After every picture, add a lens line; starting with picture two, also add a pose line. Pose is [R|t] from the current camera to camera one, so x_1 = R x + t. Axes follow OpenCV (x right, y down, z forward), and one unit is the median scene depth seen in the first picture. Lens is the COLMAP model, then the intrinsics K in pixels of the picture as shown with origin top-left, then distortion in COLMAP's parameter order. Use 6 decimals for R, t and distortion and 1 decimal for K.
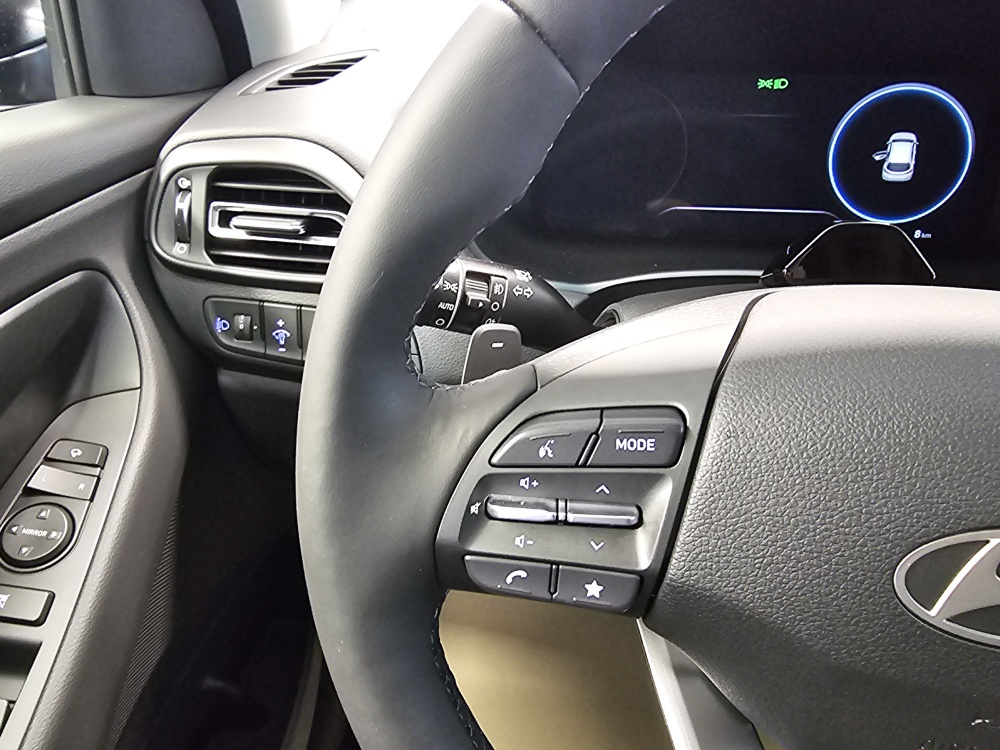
lens RADIAL K [[688.4, 0, 438.4], [0, 688.4, 381.3], [0, 0, 1]] dist [-0.000996, 0.001123]
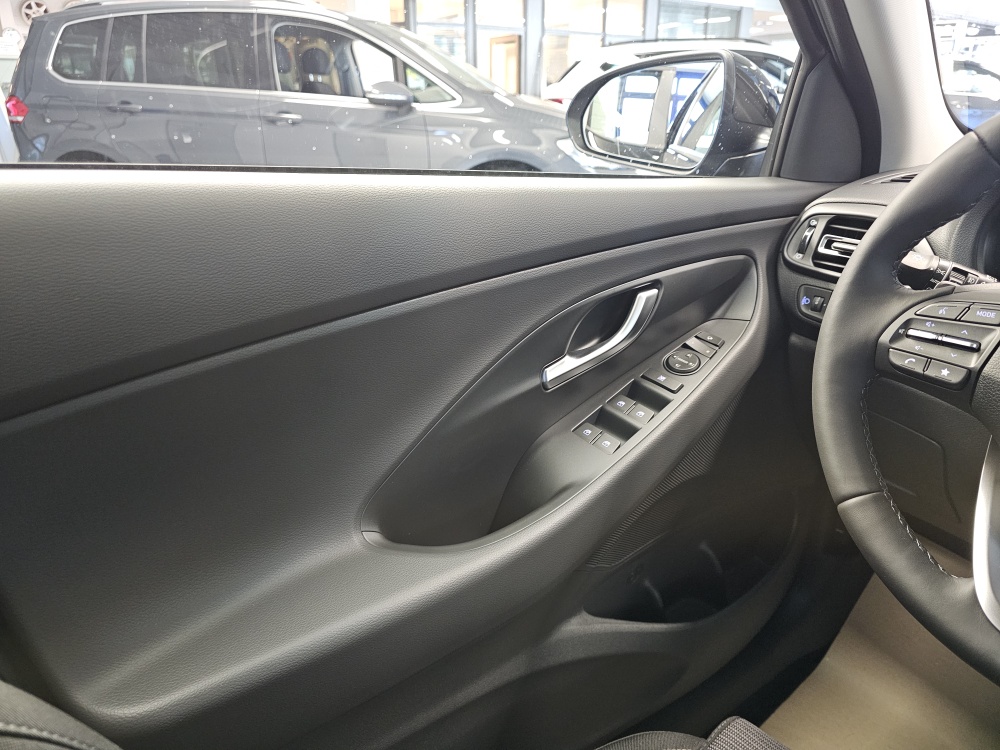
lens RADIAL K [[680.4, 0, 501.3], [0, 680.4, 369.9], [0, 0, 1]] dist [0.042990, -0.050384]
pose [[0.723319, 0.264153, -0.637991, 0.303956], [-0.373599, 0.926733, -0.039863, 0.464977], [0.580717, 0.267187, 0.769011, -0.798168]]
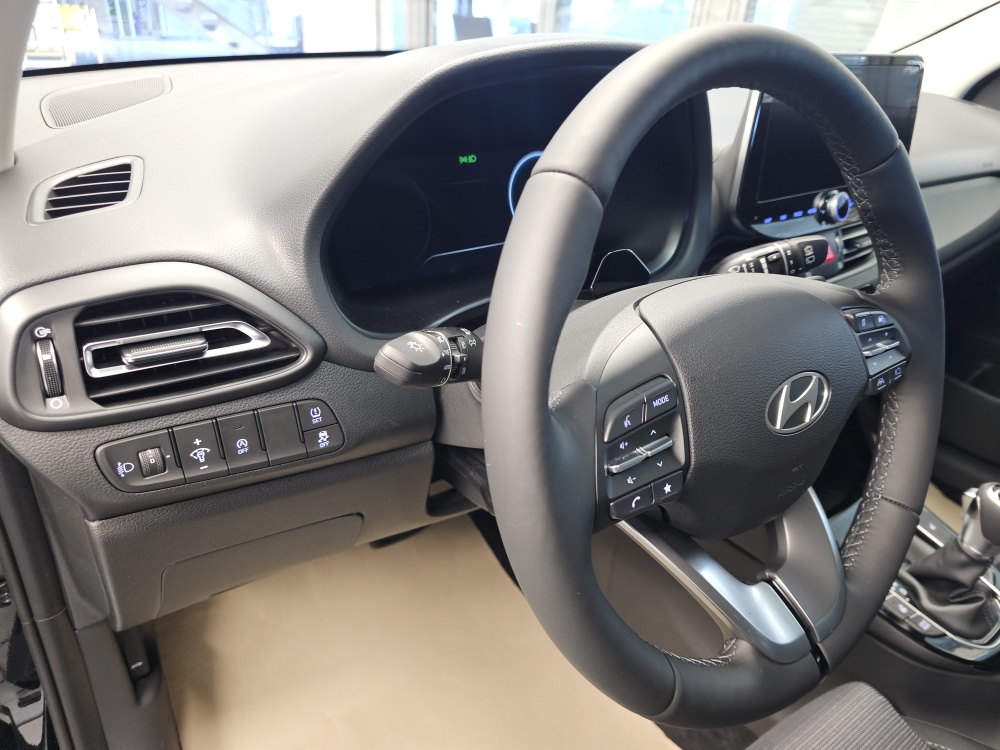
lens RADIAL K [[680.4, 0, 505.5], [0, 680.4, 368.4], [0, 0, 1]] dist [0.042990, -0.050384]
pose [[0.691894, -0.292245, 0.660208, -0.552555], [0.317685, 0.944370, 0.085098, -0.130201], [-0.648350, 0.150859, 0.746246, -0.035393]]
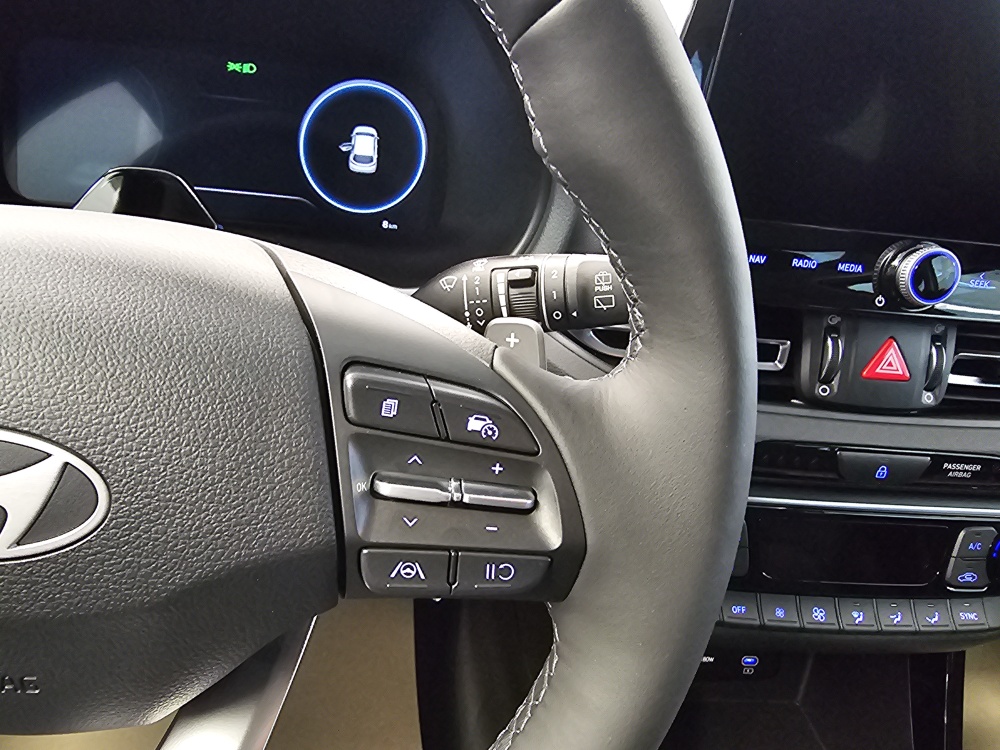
lens RADIAL K [[688.4, 0, 409.6], [0, 688.4, 387.4], [0, 0, 1]] dist [-0.000996, 0.001123]
pose [[0.972940, 0.009880, 0.230846, 0.535841], [0.000468, 0.998999, -0.044728, 0.088515], [-0.231057, 0.043626, 0.971962, -0.020432]]
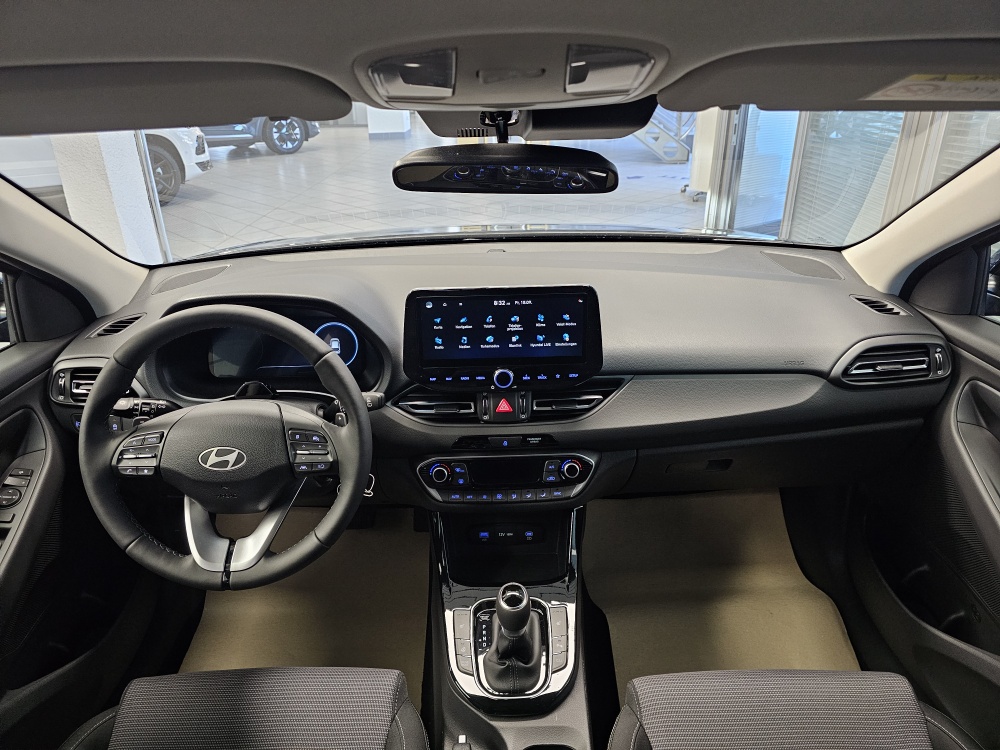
lens RADIAL K [[680.4, 0, 503.9], [0, 680.4, 365.4], [0, 0, 1]] dist [0.042990, -0.050384]
pose [[0.984405, -0.071781, 0.160605, 0.970325], [0.093571, 0.986755, -0.132510, 0.218507], [-0.148966, 0.145472, 0.978083, -2.042693]]
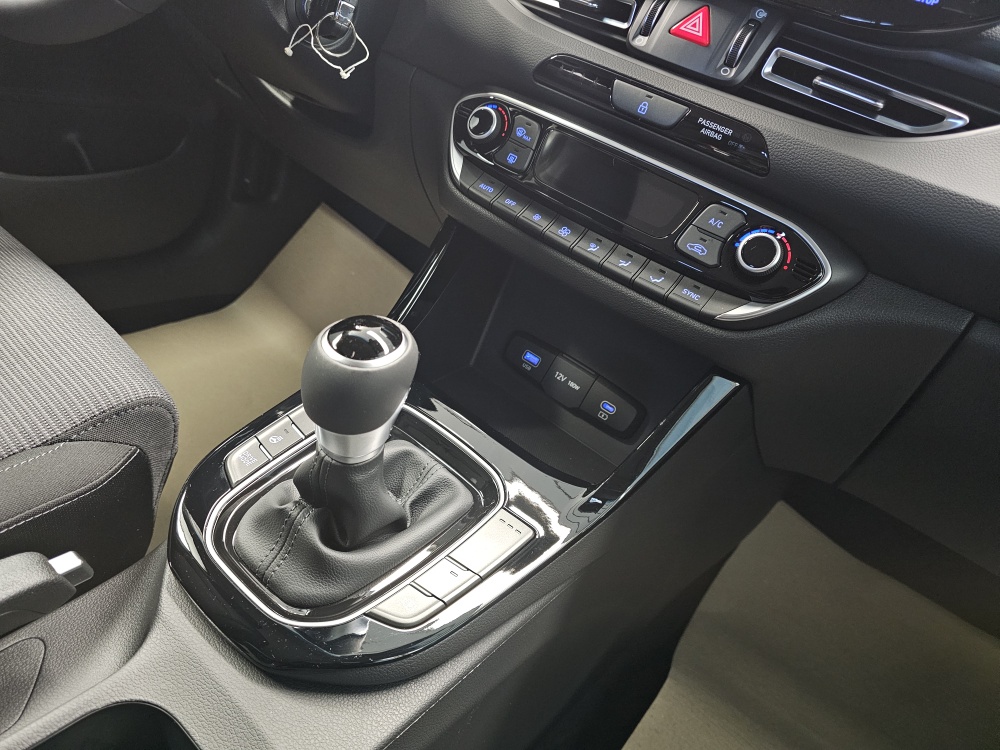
lens RADIAL K [[680.4, 0, 498.4], [0, 680.4, 374.7], [0, 0, 1]] dist [0.042990, -0.050384]
pose [[0.838204, 0.475515, -0.267019, 1.716529], [-0.501025, 0.864816, -0.032687, 0.697481], [0.215379, 0.161181, 0.963137, -0.283184]]
